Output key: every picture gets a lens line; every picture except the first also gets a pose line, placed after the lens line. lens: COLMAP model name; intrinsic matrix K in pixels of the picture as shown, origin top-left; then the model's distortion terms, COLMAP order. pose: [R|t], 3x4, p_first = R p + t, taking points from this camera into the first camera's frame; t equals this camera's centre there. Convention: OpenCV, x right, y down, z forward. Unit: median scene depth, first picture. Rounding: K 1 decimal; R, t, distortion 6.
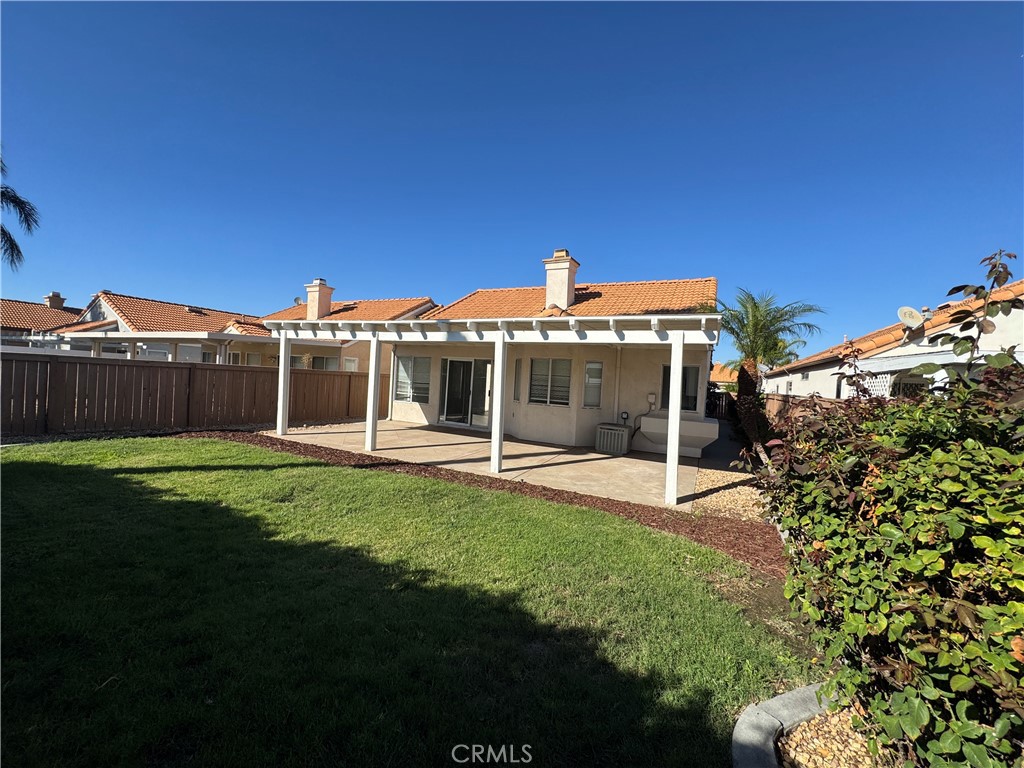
lens RADIAL K [[407.9, 0, 511.8], [0, 407.9, 381.8], [0, 0, 1]] dist [-0.004166, 0.000659]
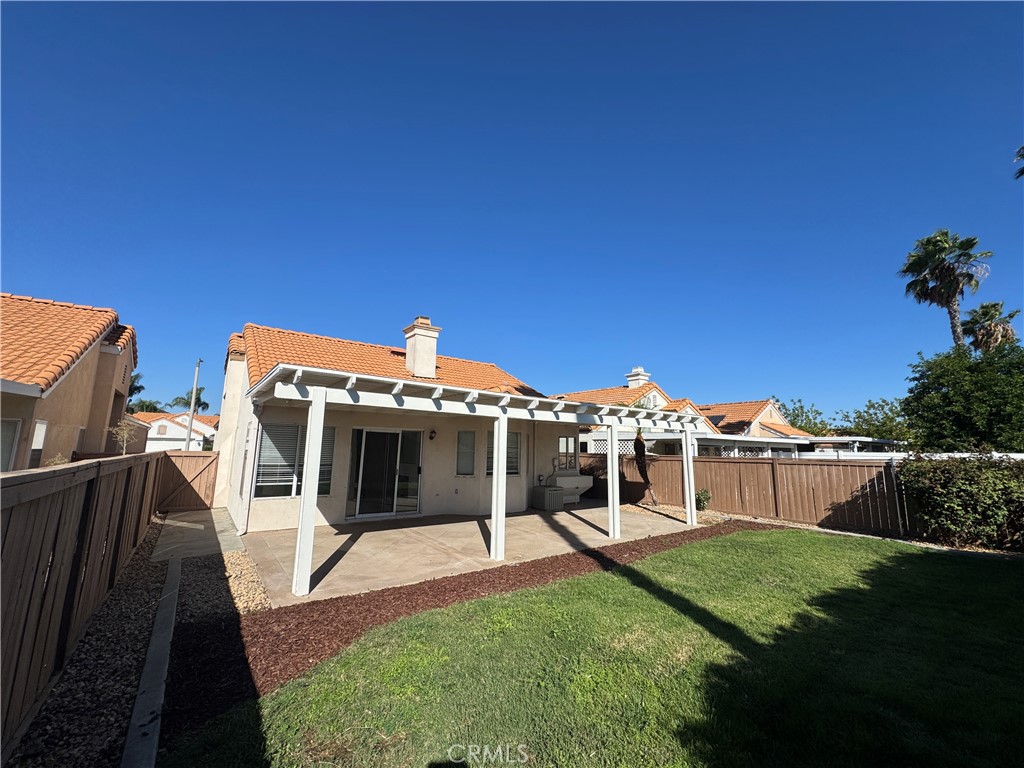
lens RADIAL K [[407.9, 0, 509.3], [0, 407.9, 383.8], [0, 0, 1]] dist [-0.004166, 0.000659]
pose [[0.453848, 0.092231, 0.886293, -0.734720], [0.017676, 0.993501, -0.112439, -0.052651], [-0.890904, 0.066696, 0.449269, 0.426331]]
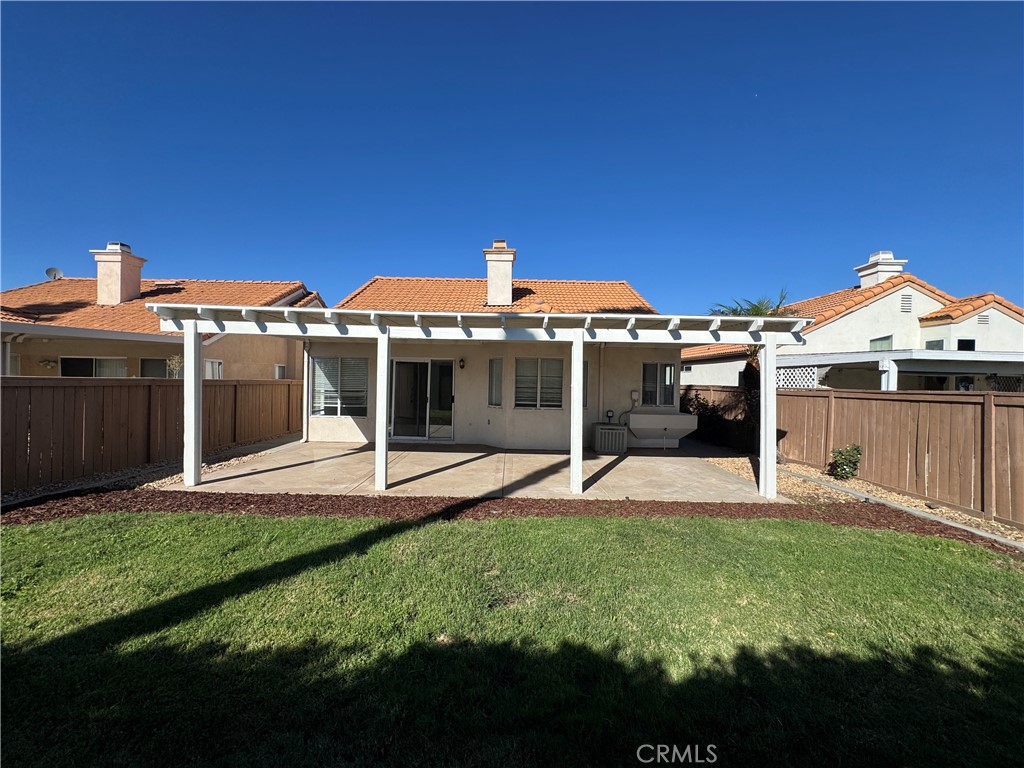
lens RADIAL K [[407.9, 0, 512.5], [0, 407.9, 381.1], [0, 0, 1]] dist [-0.004166, 0.000659]
pose [[0.896819, -0.040238, 0.440563, -0.313122], [0.036079, 0.999190, 0.017815, -0.020354], [-0.440923, -0.000081, 0.897545, 0.170310]]
